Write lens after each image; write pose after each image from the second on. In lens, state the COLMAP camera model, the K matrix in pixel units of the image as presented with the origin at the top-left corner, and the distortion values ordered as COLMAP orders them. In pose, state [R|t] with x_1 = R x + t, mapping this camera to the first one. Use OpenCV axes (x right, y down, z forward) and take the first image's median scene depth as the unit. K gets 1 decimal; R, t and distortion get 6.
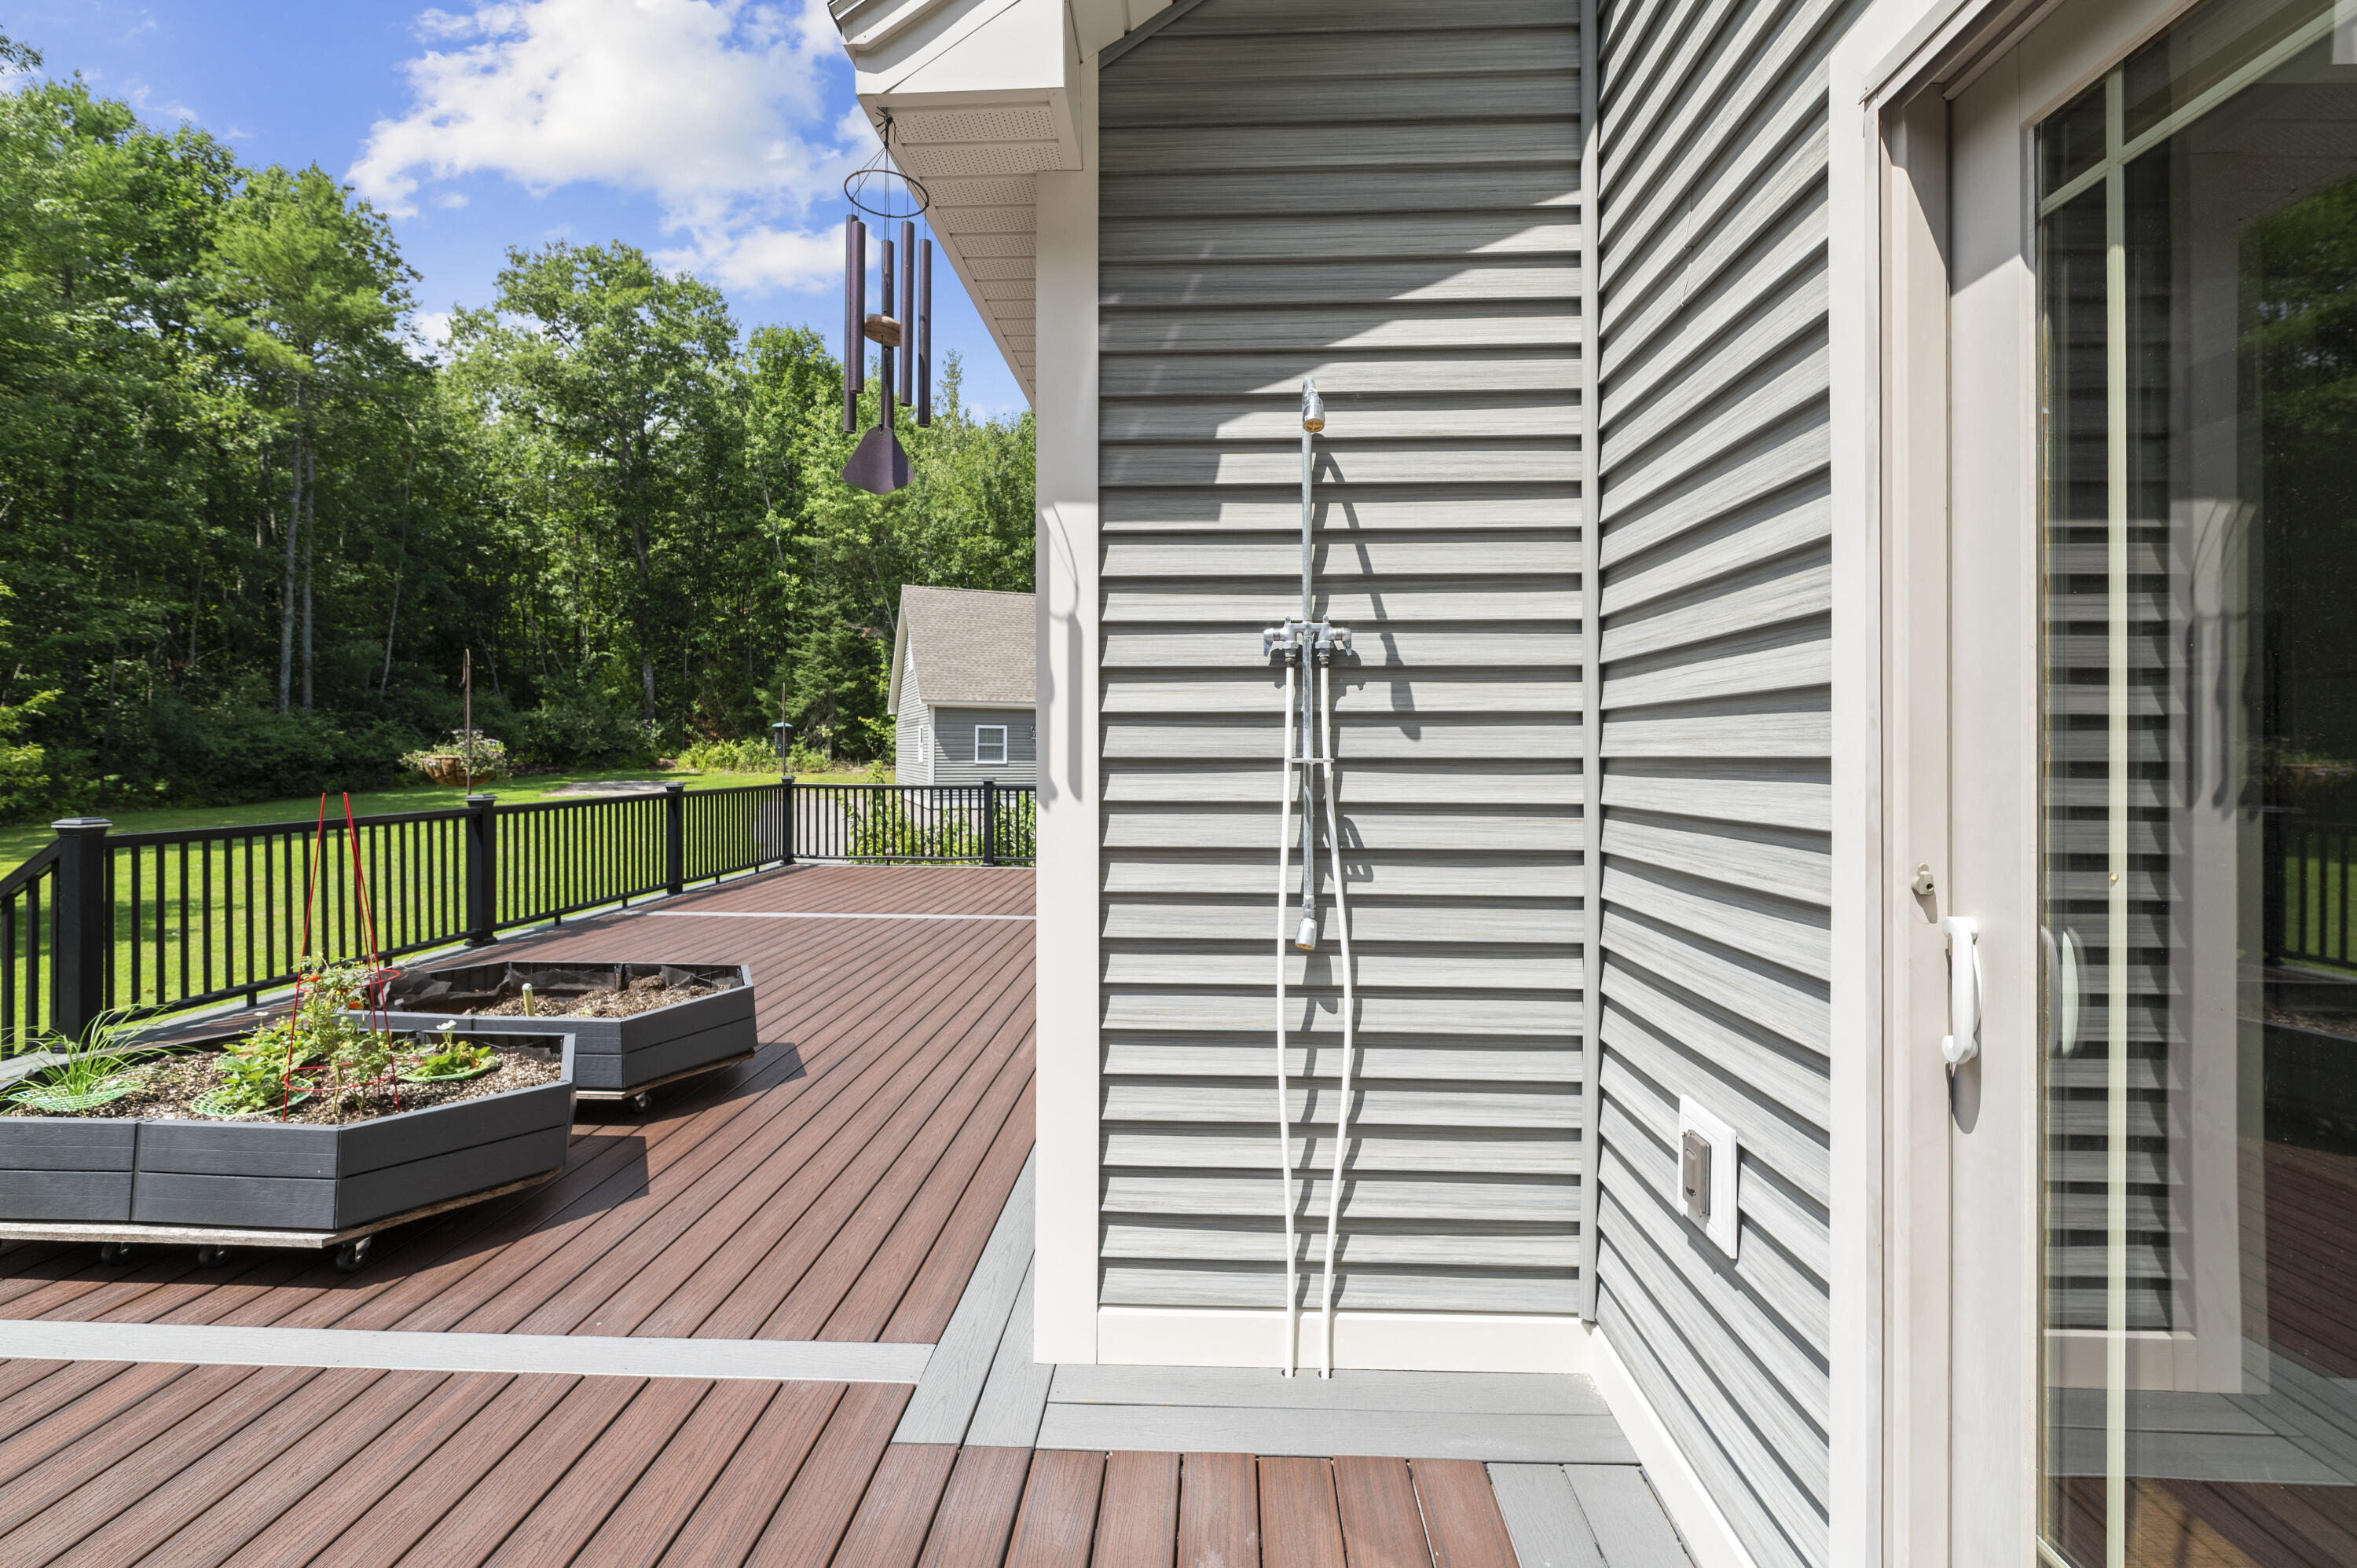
lens RADIAL K [[1054.6, 0, 1173.4], [0, 1054.6, 740.8], [0, 0, 1]] dist [0.005733, 0.000481]
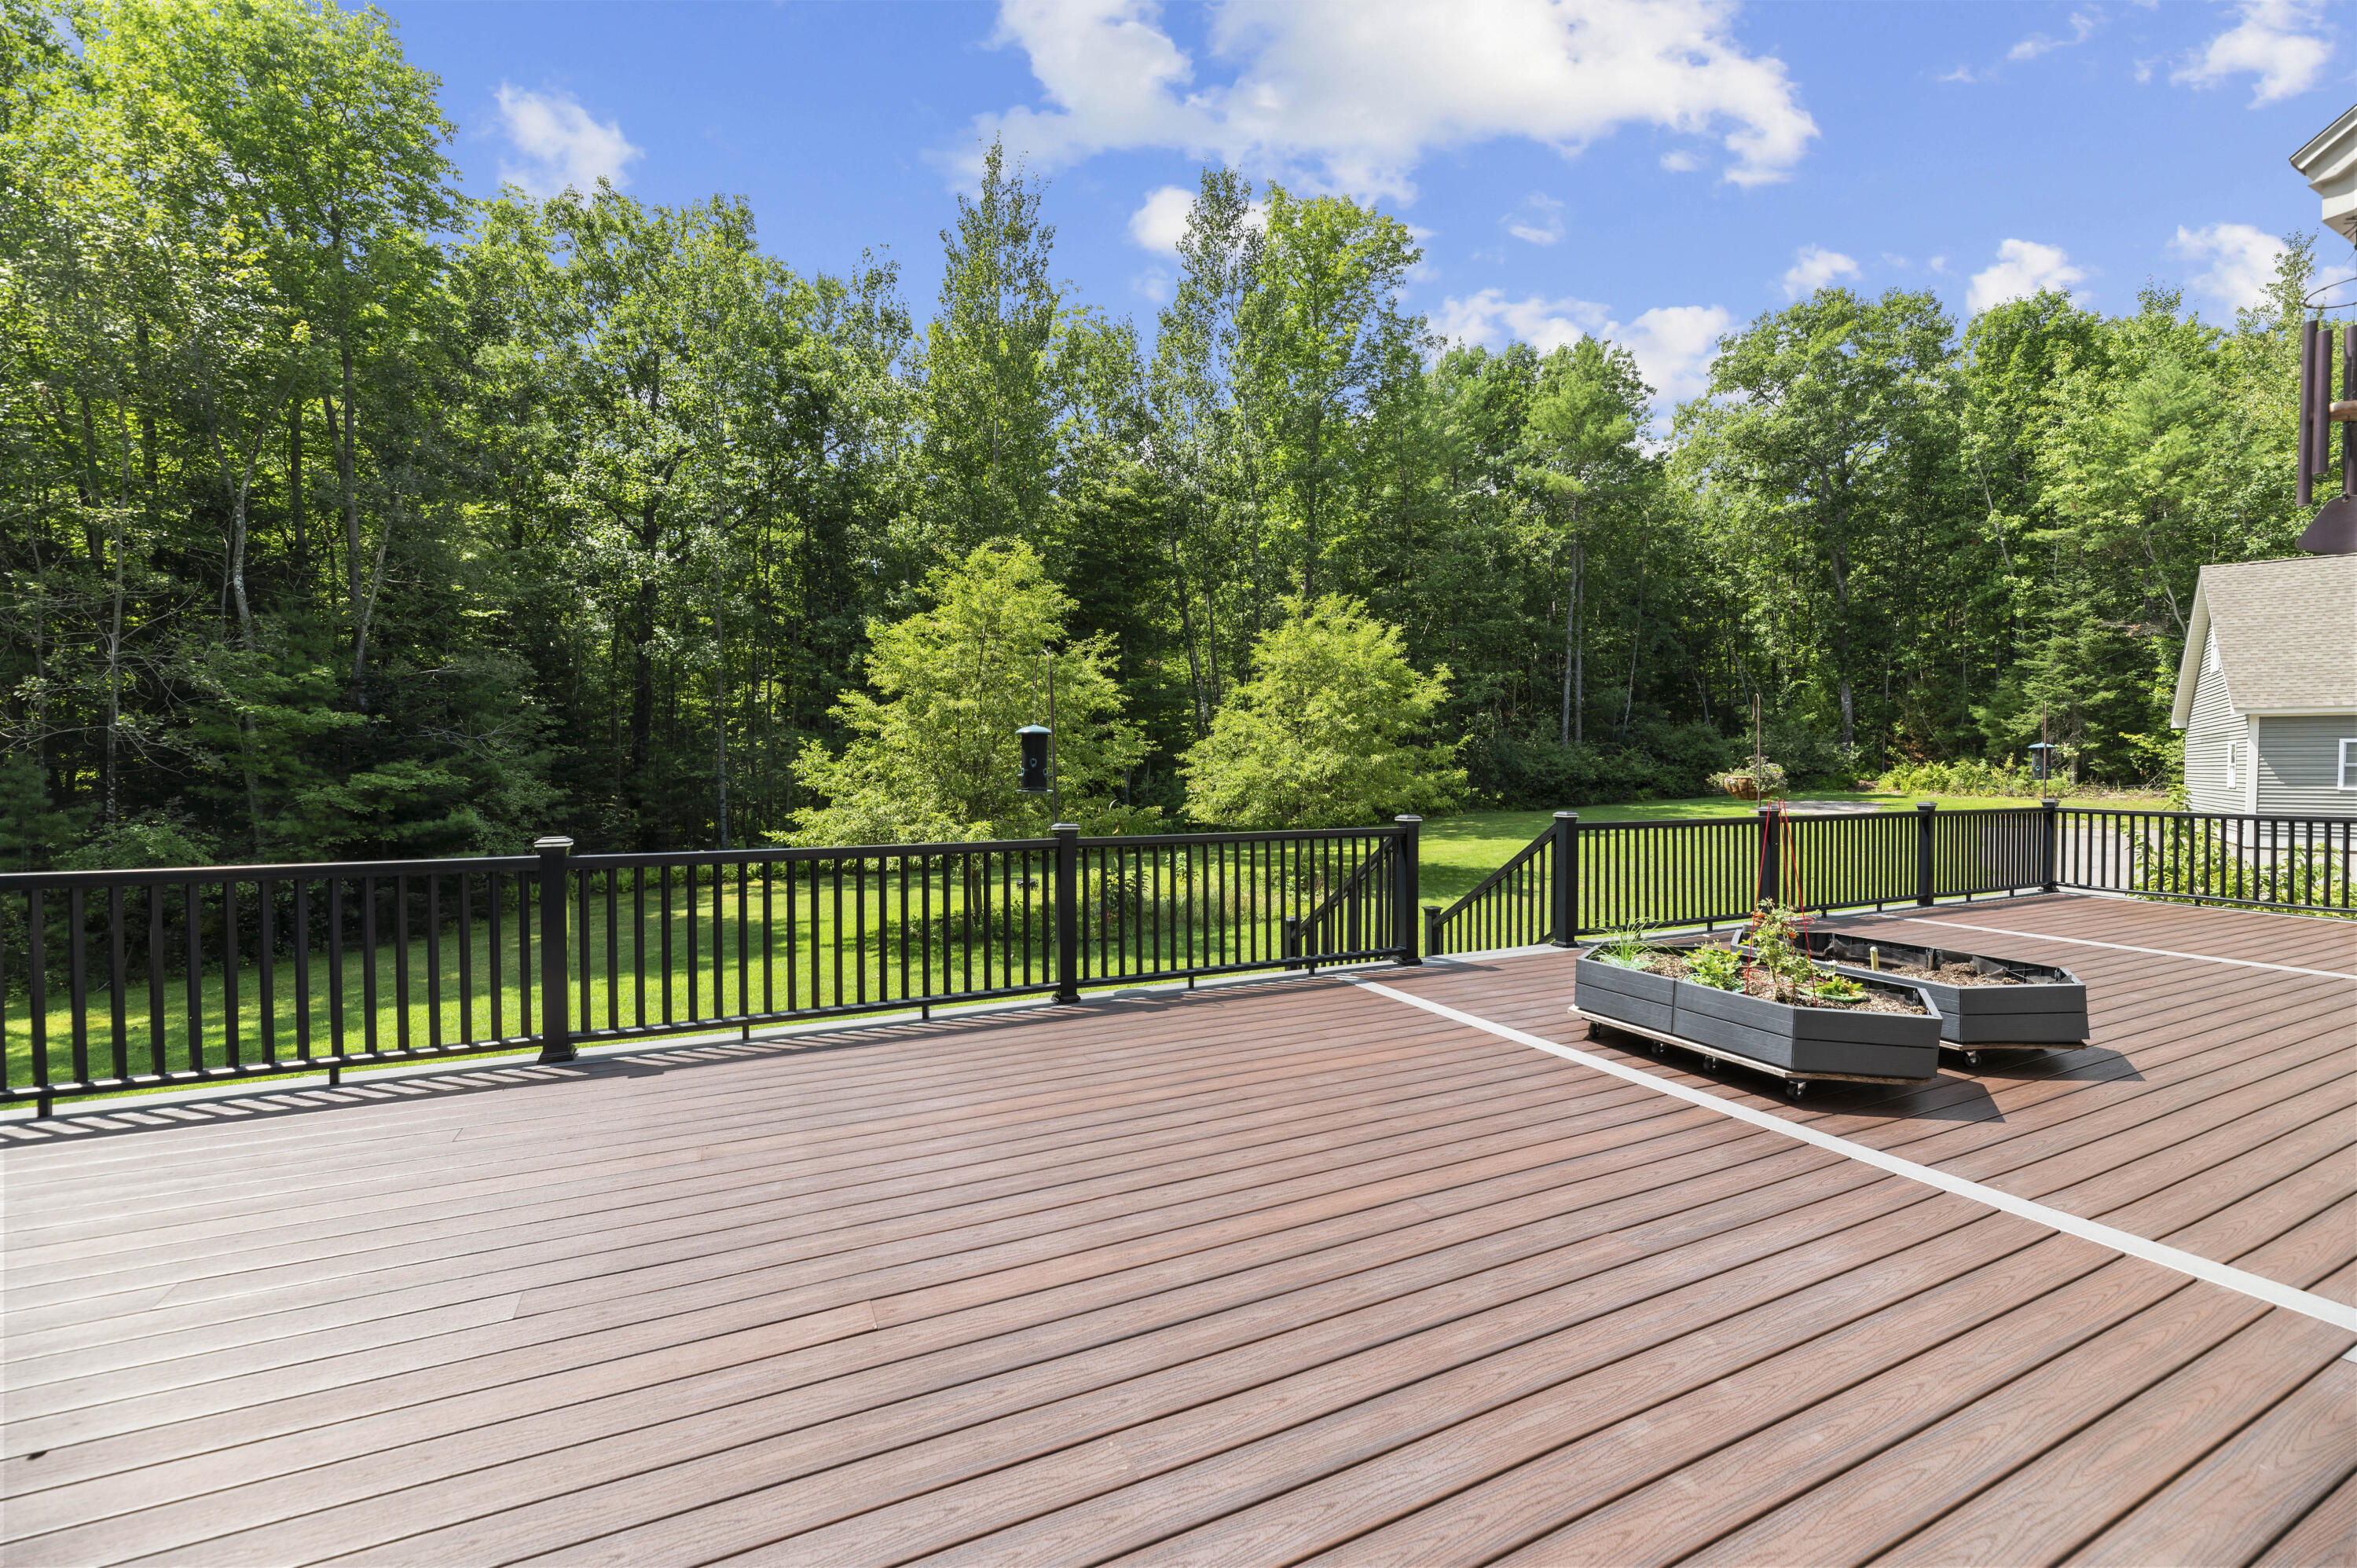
lens RADIAL K [[951.3, 0, 1188.6], [0, 951.3, 785.7], [0, 0, 1]] dist [0.000856, 0.001195]
pose [[0.490015, 0.013468, -0.871610, 0.001482], [0.007121, 0.999785, 0.019453, -0.000523], [0.871685, -0.015739, 0.489814, -0.038575]]
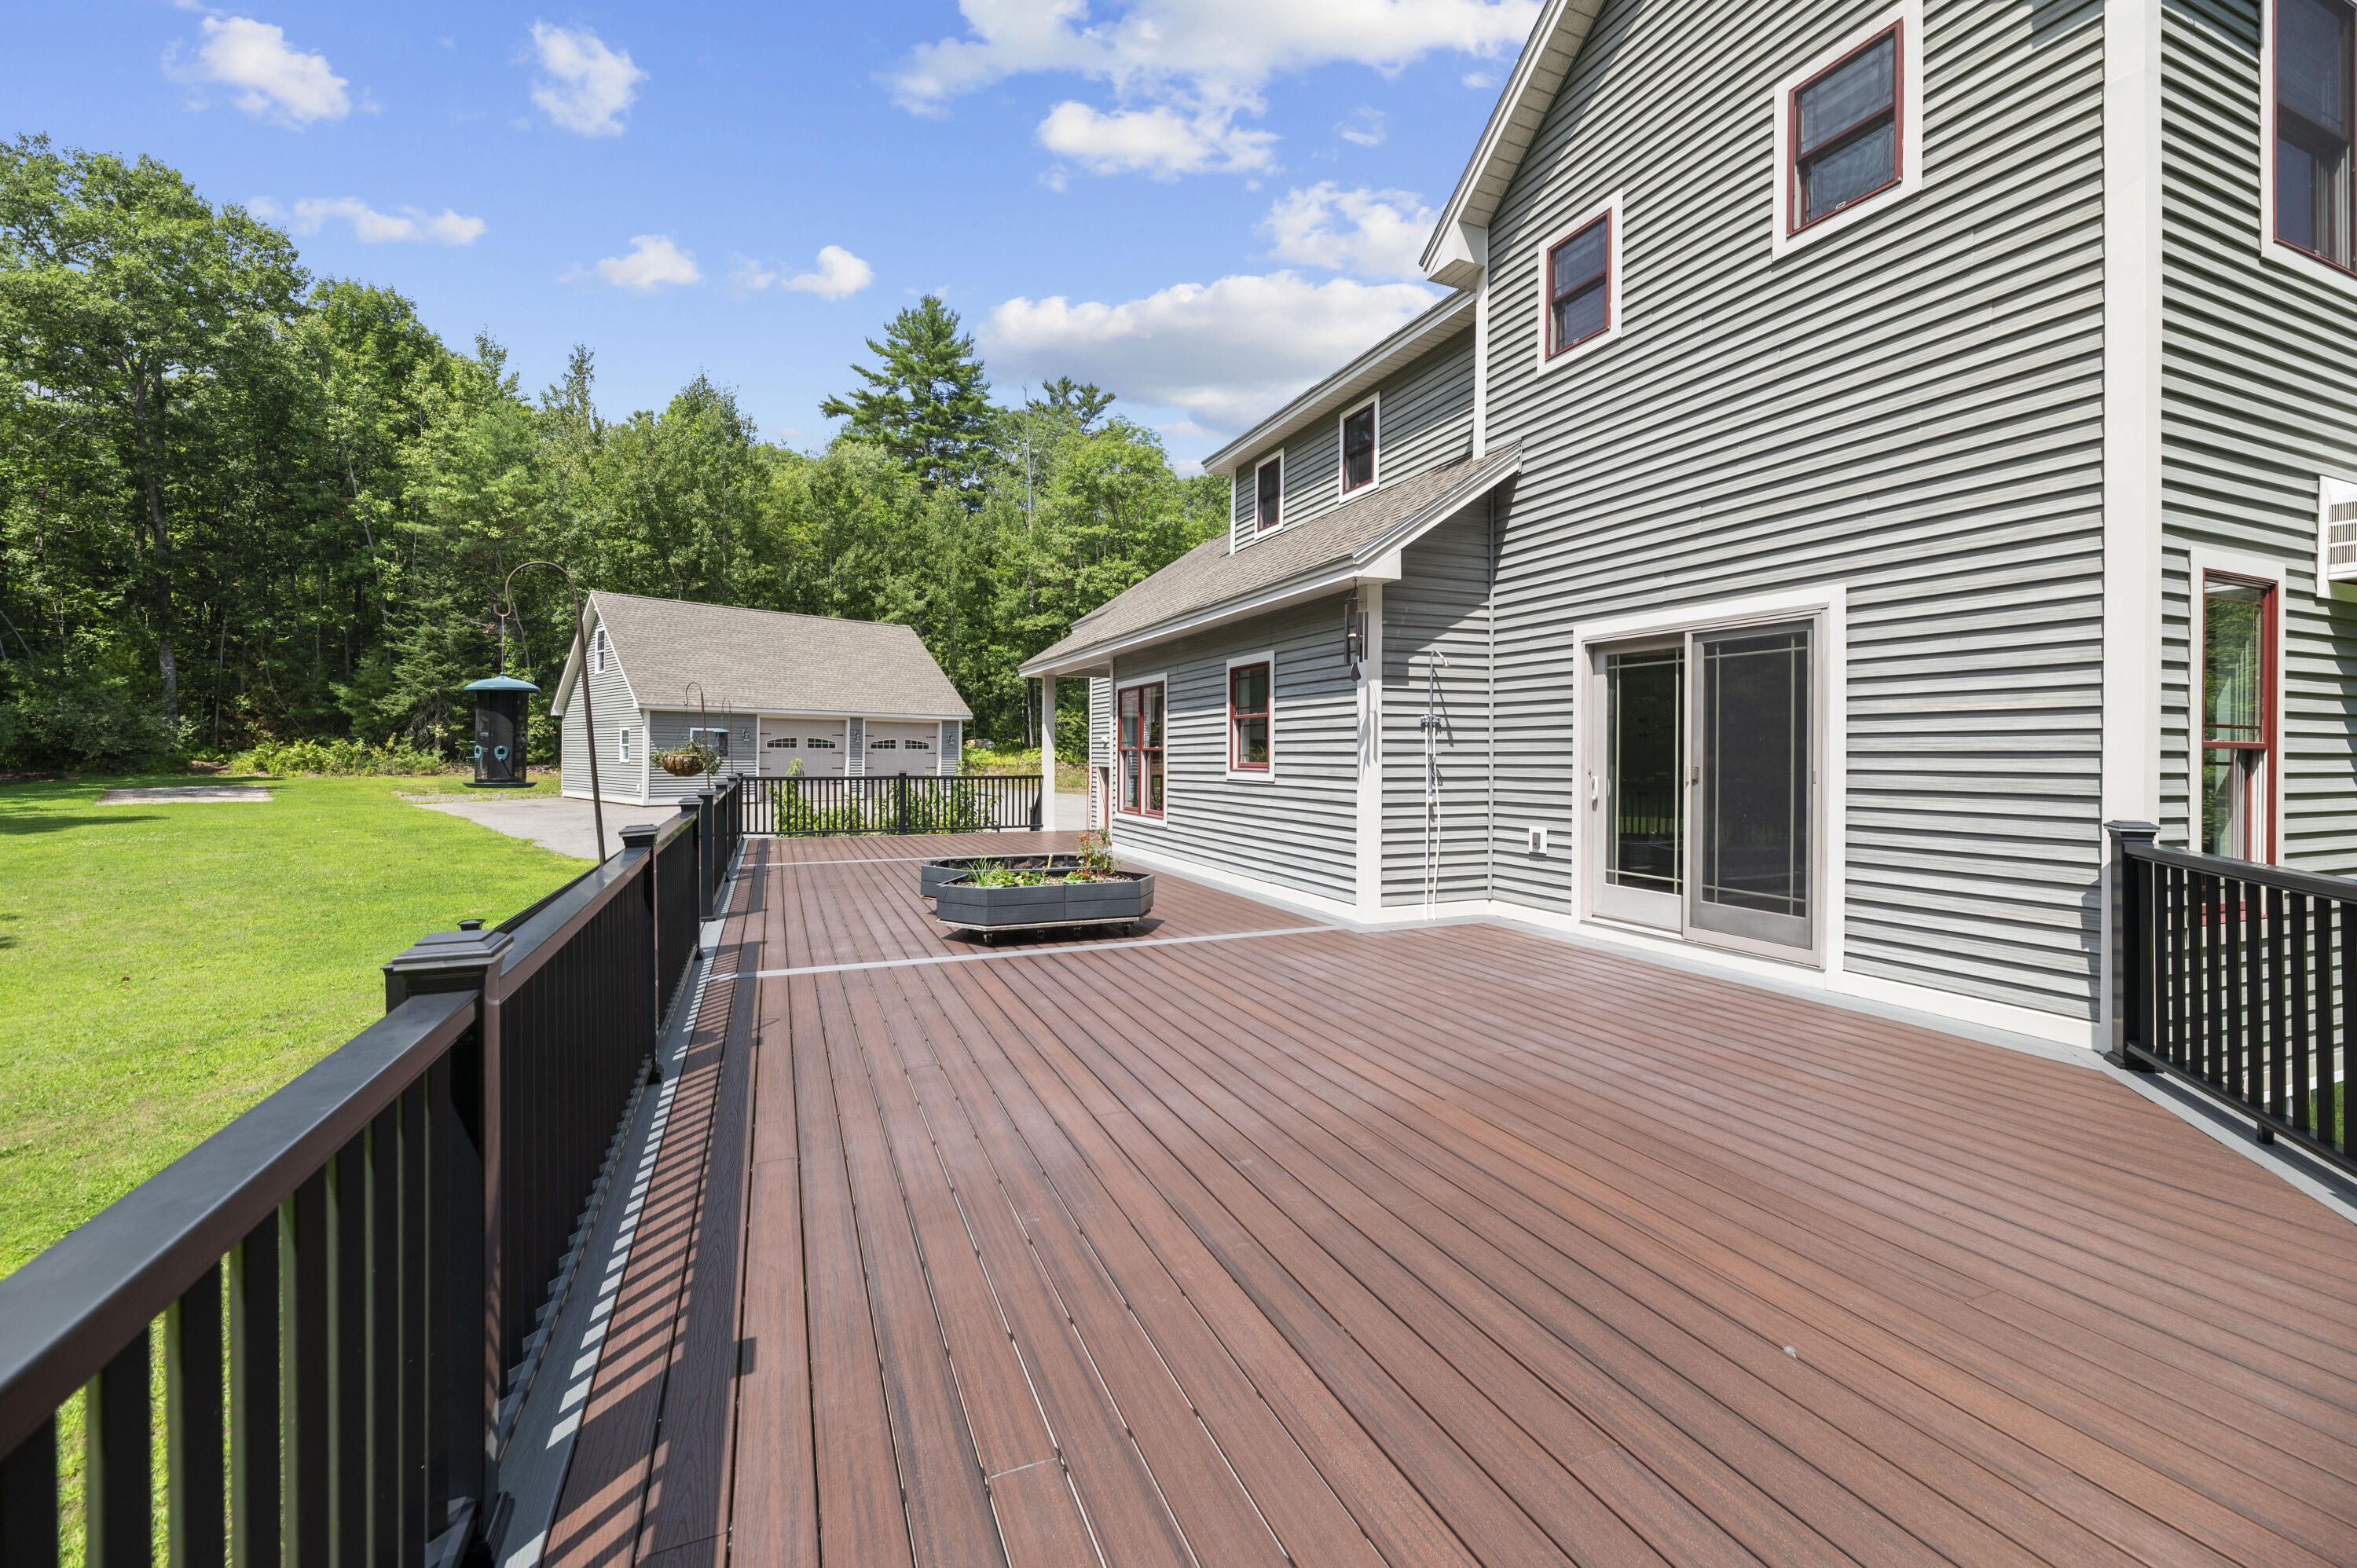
lens RADIAL K [[951.3, 0, 1209.9], [0, 951.3, 755.0], [0, 0, 1]] dist [0.000856, 0.001195]
pose [[0.893933, -0.004963, 0.448173, -0.181544], [-0.001616, 0.999896, 0.014296, -0.001828], [-0.448197, -0.013504, 0.893833, -0.142647]]
